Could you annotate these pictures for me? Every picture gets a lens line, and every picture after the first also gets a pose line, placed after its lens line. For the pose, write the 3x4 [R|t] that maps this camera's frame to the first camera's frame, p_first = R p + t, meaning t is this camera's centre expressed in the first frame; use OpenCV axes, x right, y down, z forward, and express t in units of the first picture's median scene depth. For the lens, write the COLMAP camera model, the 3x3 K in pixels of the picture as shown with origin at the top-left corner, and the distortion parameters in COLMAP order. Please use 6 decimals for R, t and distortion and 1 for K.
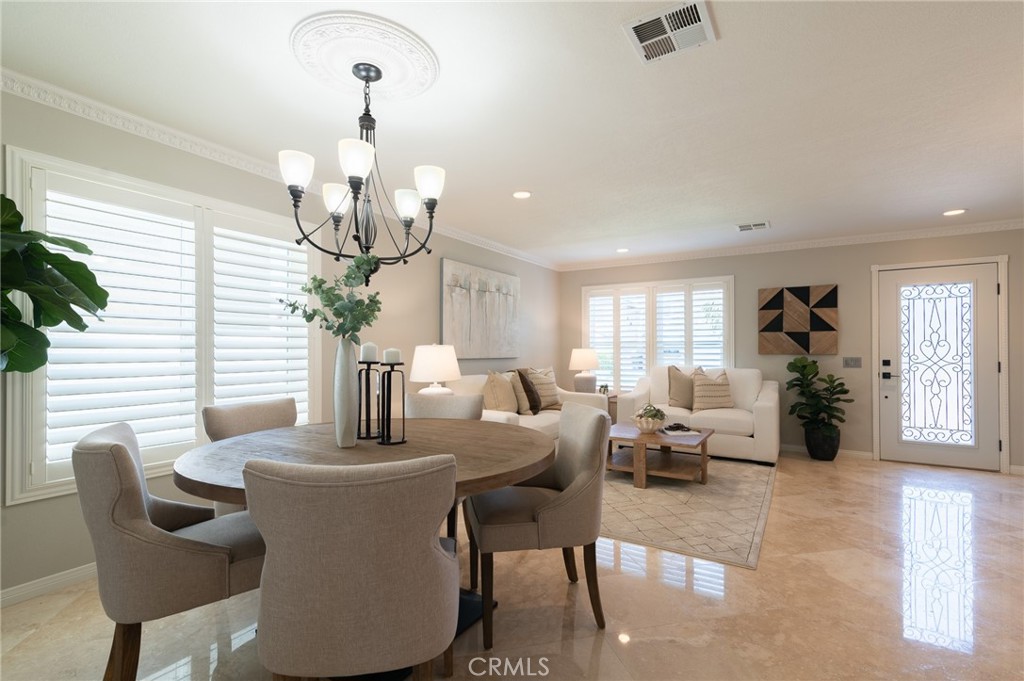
lens RADIAL K [[463.3, 0, 504.4], [0, 463.3, 349.1], [0, 0, 1]] dist [0.019355, 0.000212]
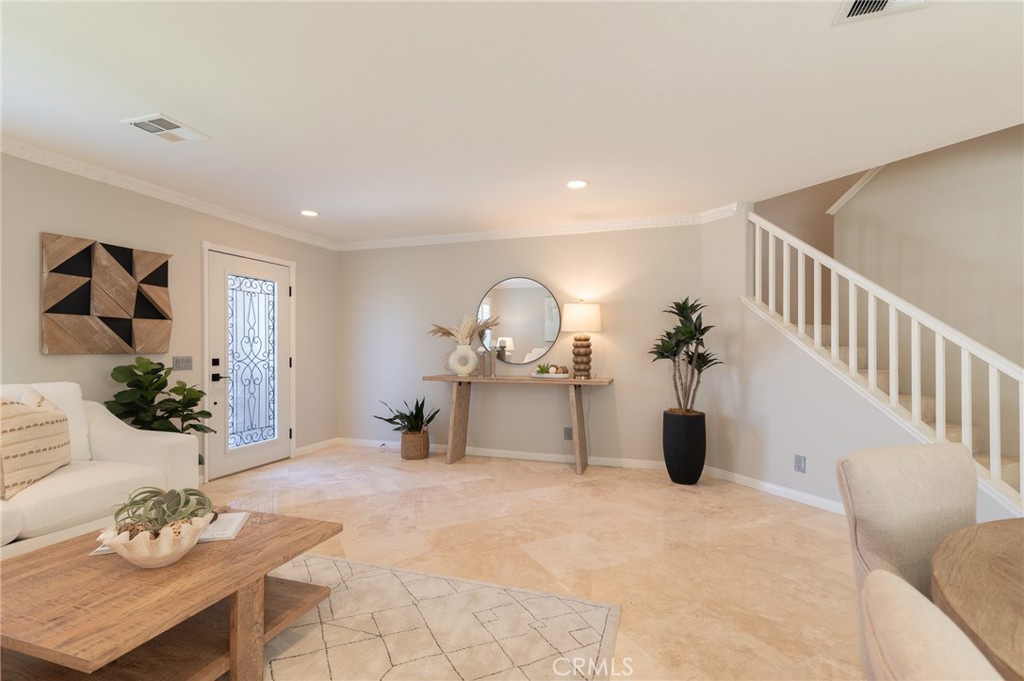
lens RADIAL K [[463.3, 0, 519.5], [0, 463.3, 342.5], [0, 0, 1]] dist [0.019355, 0.000212]
pose [[-0.233329, 0.011159, 0.972334, -0.119509], [-0.002555, 0.999924, -0.012089, 0.003256], [-0.972395, -0.005305, -0.233282, 0.671343]]
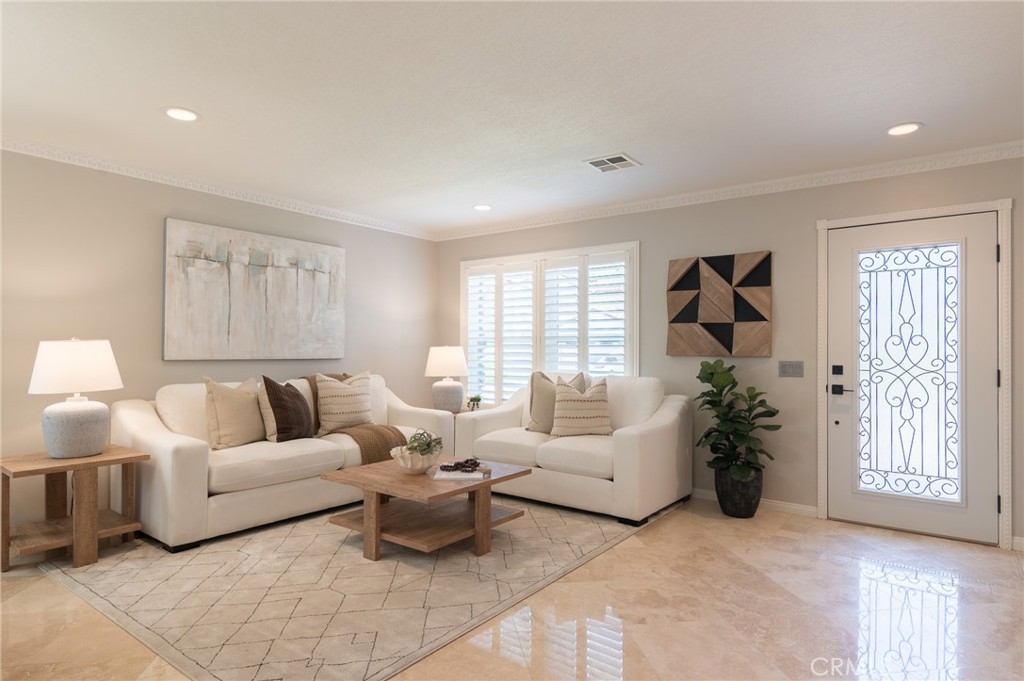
lens RADIAL K [[562.6, 0, 491.5], [0, 562.6, 347.5], [0, 0, 1]] dist [0.015597, -0.002458]
pose [[0.995394, 0.004010, -0.095783, 0.412598], [-0.004028, 0.999992, 0.000011, 0.000143], [0.095782, 0.000375, 0.995402, 0.173024]]
